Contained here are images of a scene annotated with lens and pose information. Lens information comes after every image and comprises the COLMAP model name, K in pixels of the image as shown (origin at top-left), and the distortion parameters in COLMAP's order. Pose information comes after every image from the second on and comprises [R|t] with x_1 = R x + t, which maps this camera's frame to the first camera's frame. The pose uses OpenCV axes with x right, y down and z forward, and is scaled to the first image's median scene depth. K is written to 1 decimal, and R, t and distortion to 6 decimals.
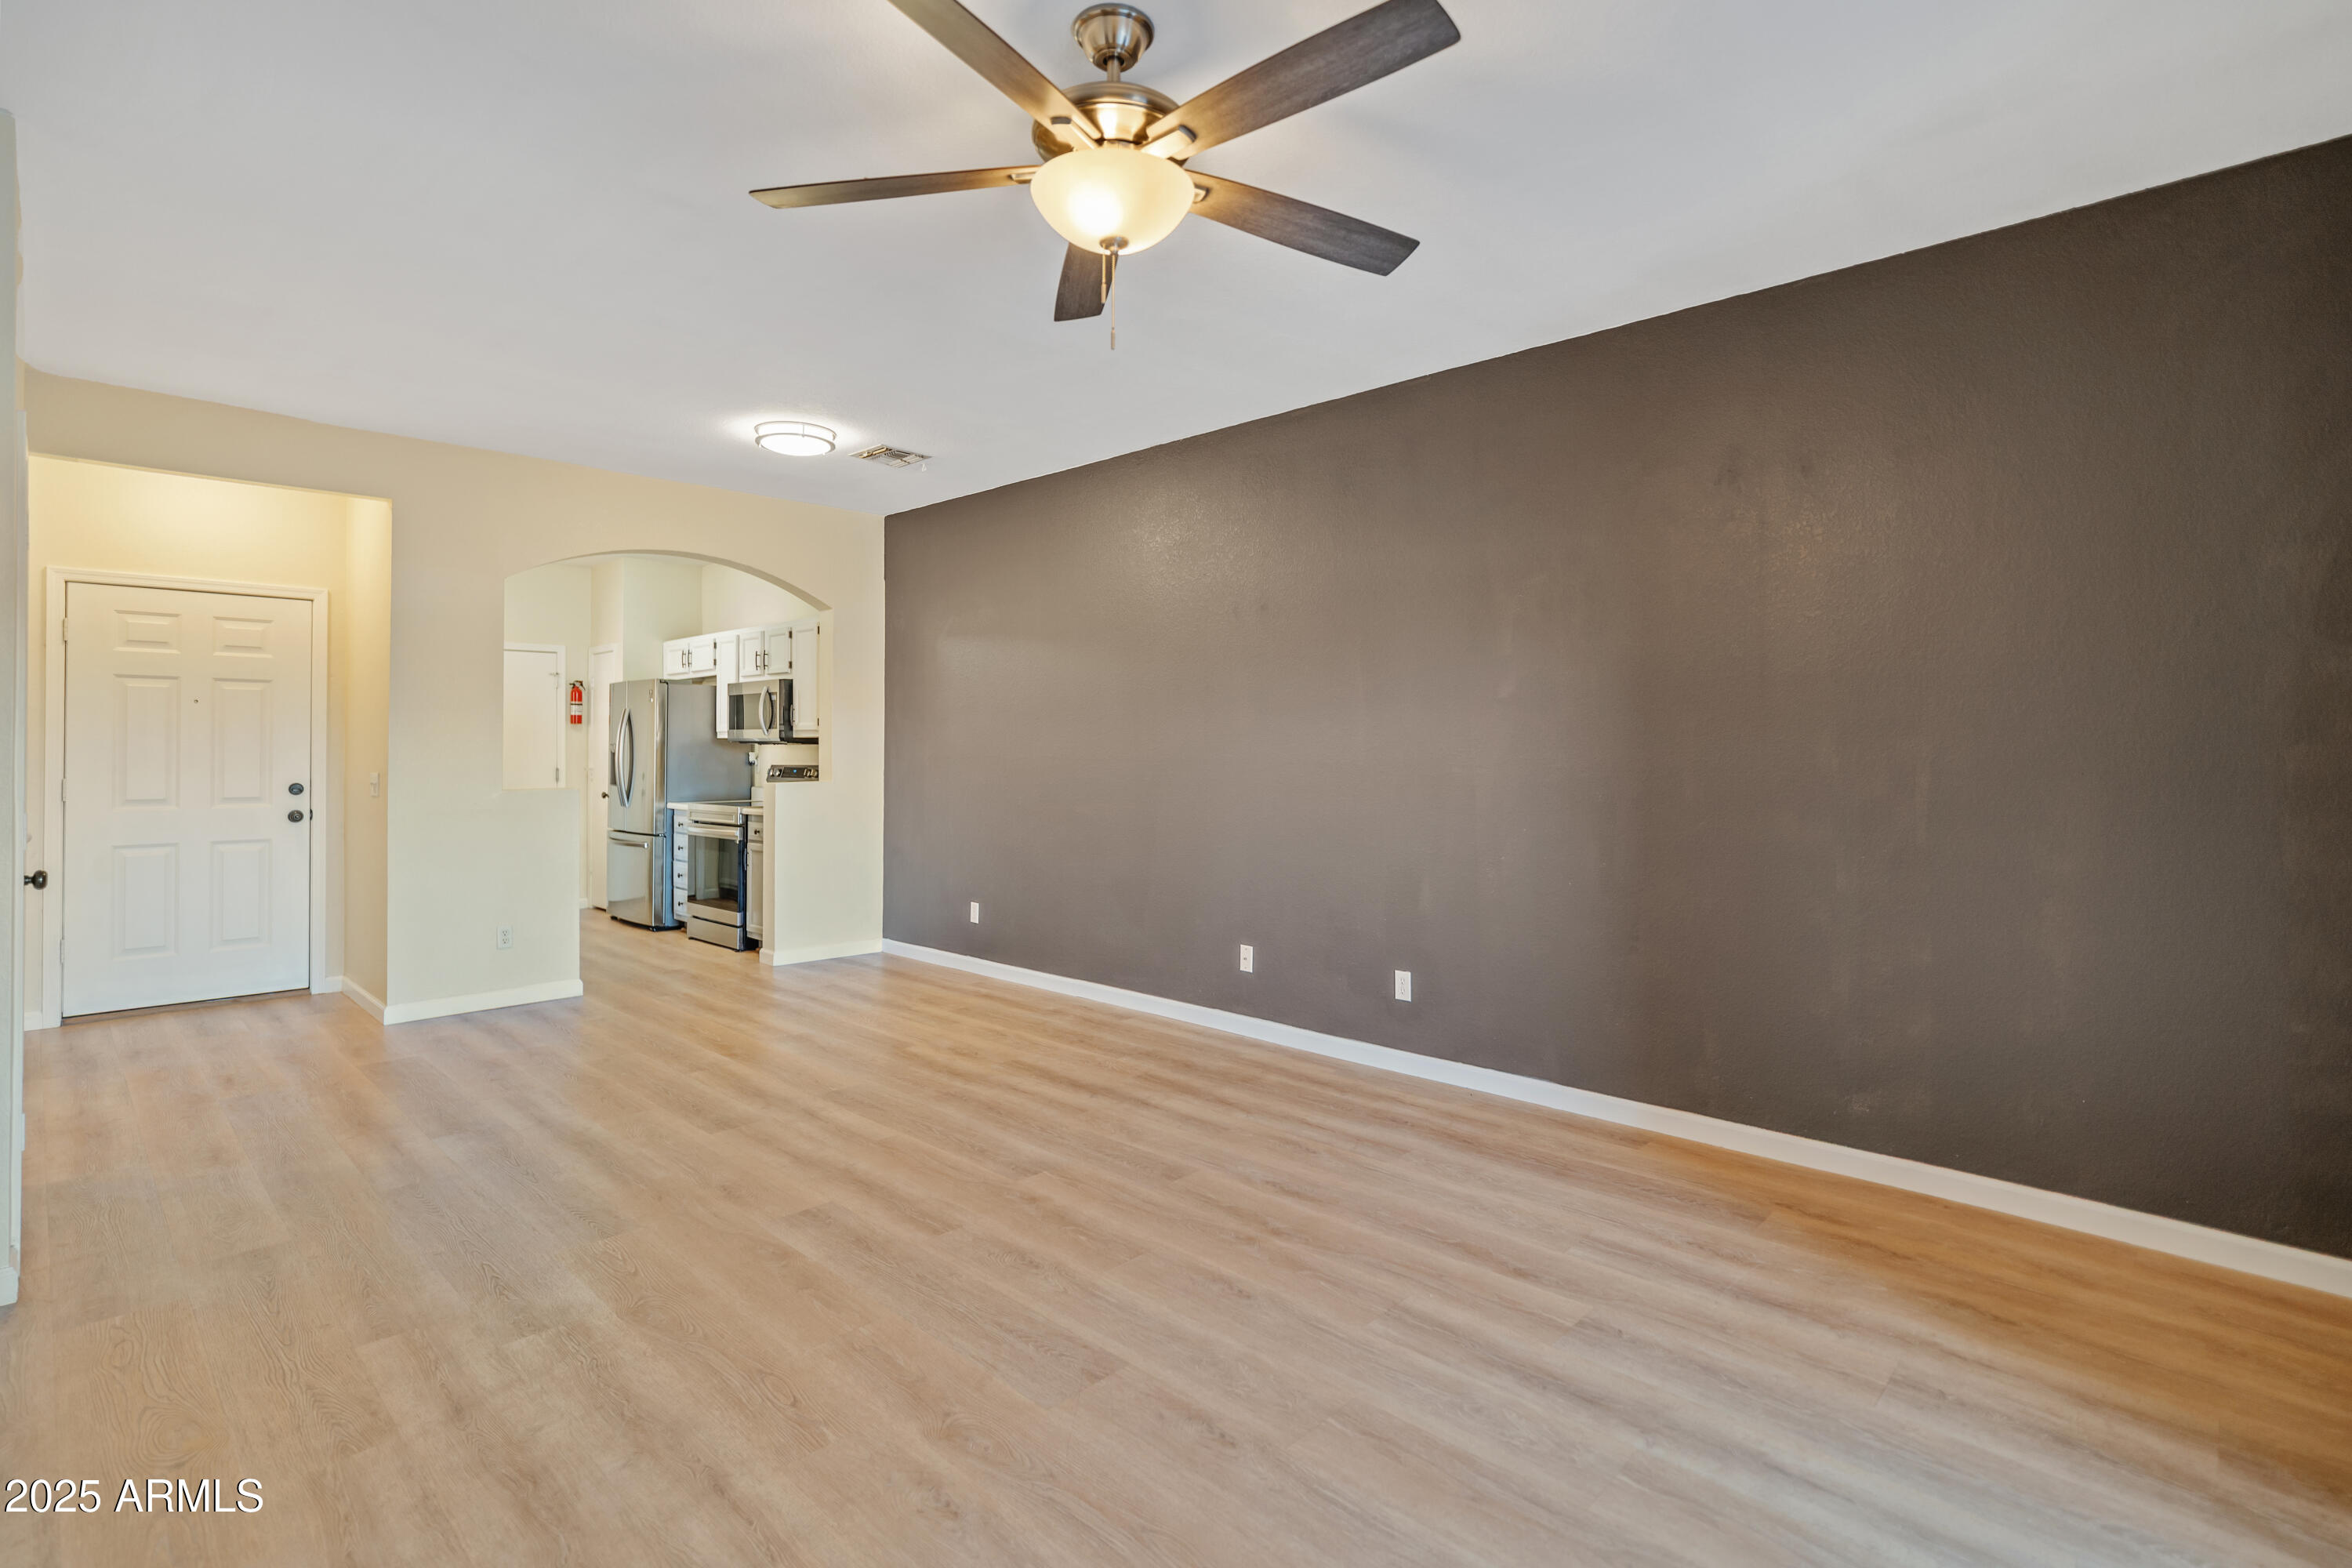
lens RADIAL K [[1117.6, 0, 1177.1], [0, 1117.6, 767.6], [0, 0, 1]] dist [-0.012093, 0.003324]
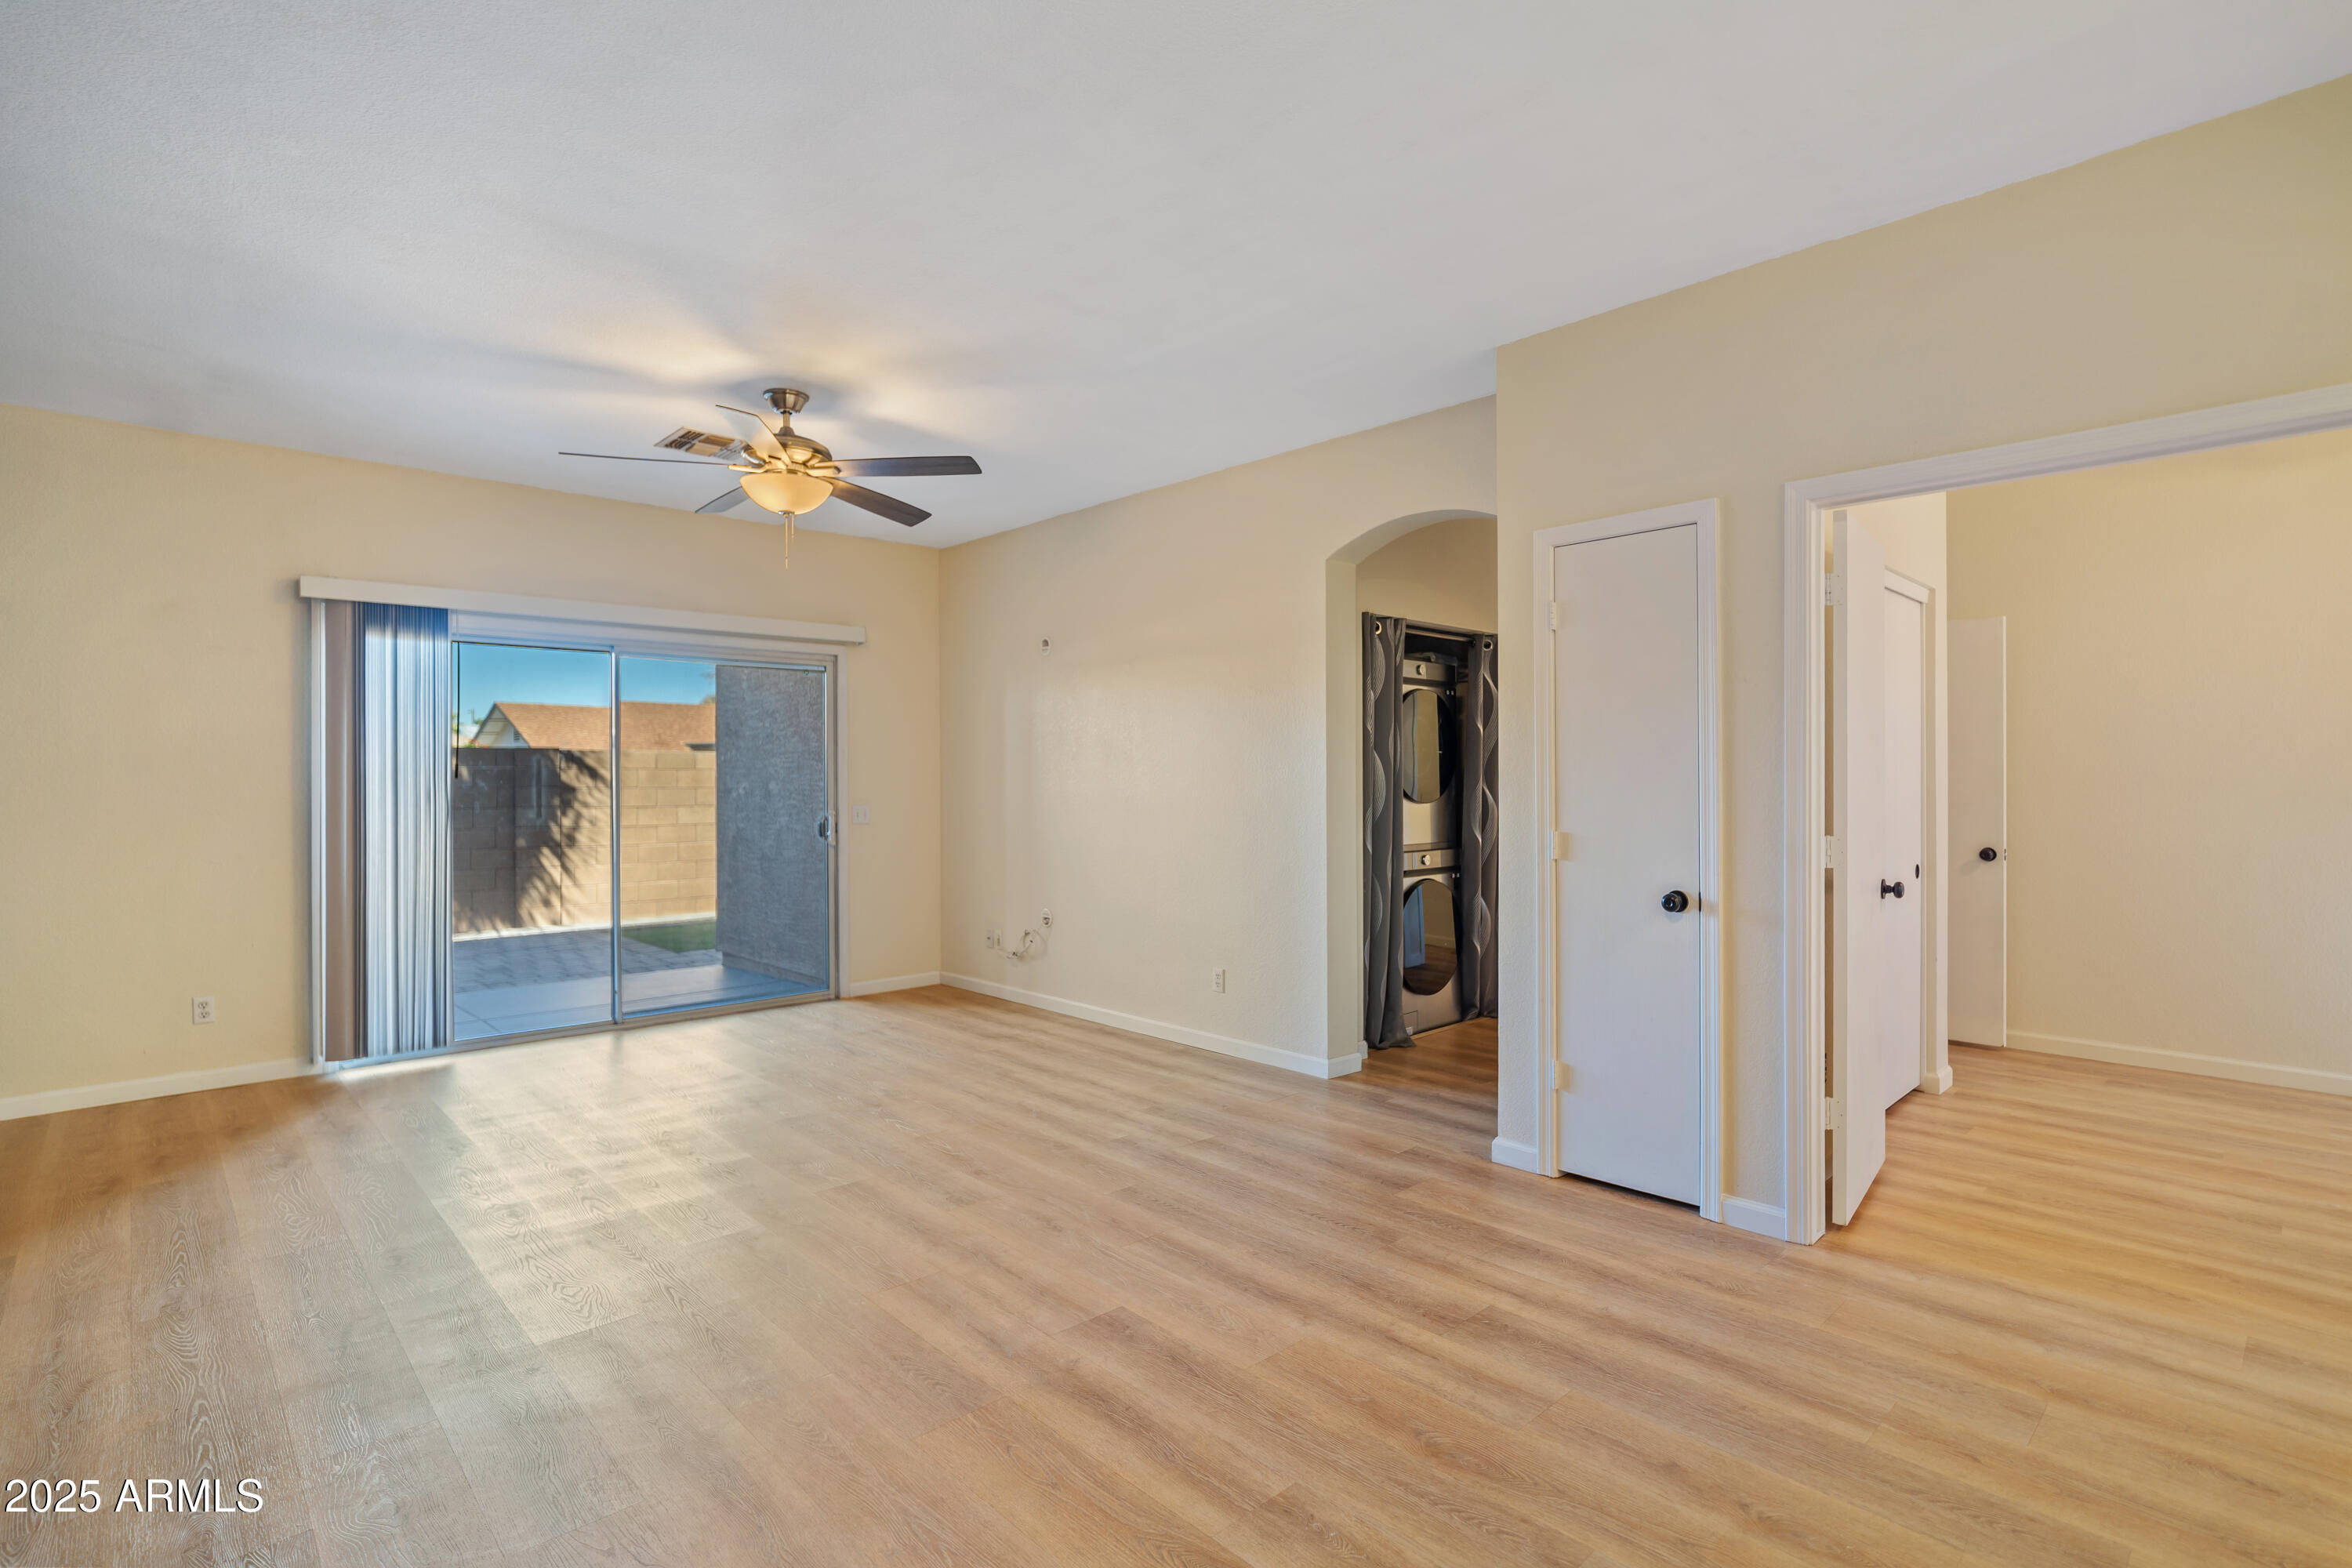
lens RADIAL K [[1117.6, 0, 1168.8], [0, 1117.6, 772.8], [0, 0, 1]] dist [-0.012093, 0.003324]
pose [[-0.998499, 0.001054, 0.054766, -0.595443], [0.001524, 0.999962, 0.008542, -0.035267], [-0.054754, 0.008613, -0.998463, 2.102071]]
